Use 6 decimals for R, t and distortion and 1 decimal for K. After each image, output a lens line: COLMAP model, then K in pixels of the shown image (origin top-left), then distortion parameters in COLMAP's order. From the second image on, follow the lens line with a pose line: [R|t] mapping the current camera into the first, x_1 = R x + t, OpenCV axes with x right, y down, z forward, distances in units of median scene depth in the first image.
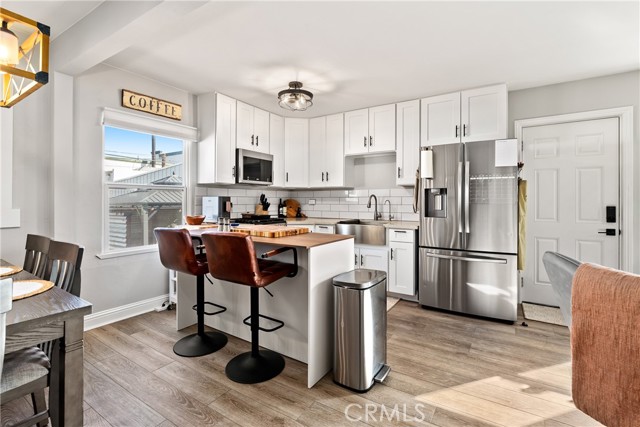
lens RADIAL K [[292.9, 0, 327.1], [0, 292.9, 198.9], [0, 0, 1]] dist [-0.009855, 0.003474]
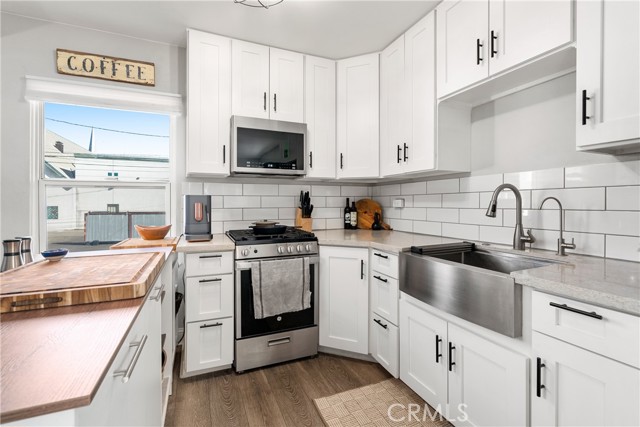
lens RADIAL K [[292.9, 0, 324.3], [0, 292.9, 203.4], [0, 0, 1]] dist [-0.009855, 0.003474]
pose [[0.821187, -0.004827, -0.570639, 0.185504], [0.008790, 0.999953, 0.004190, 0.008266], [0.570591, -0.008457, 0.821190, 0.558079]]
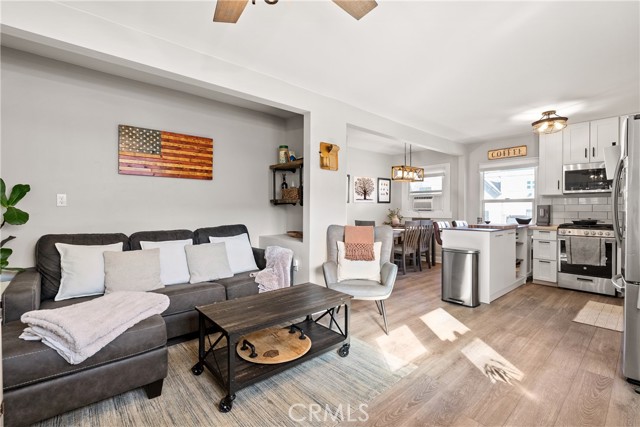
lens RADIAL K [[292.9, 0, 316.8], [0, 292.9, 216.2], [0, 0, 1]] dist [-0.009855, 0.003474]
pose [[-0.301728, 0.010309, -0.953338, 1.066391], [0.002306, 0.999947, 0.010083, 0.023321], [0.953391, 0.000844, -0.301736, 0.356626]]
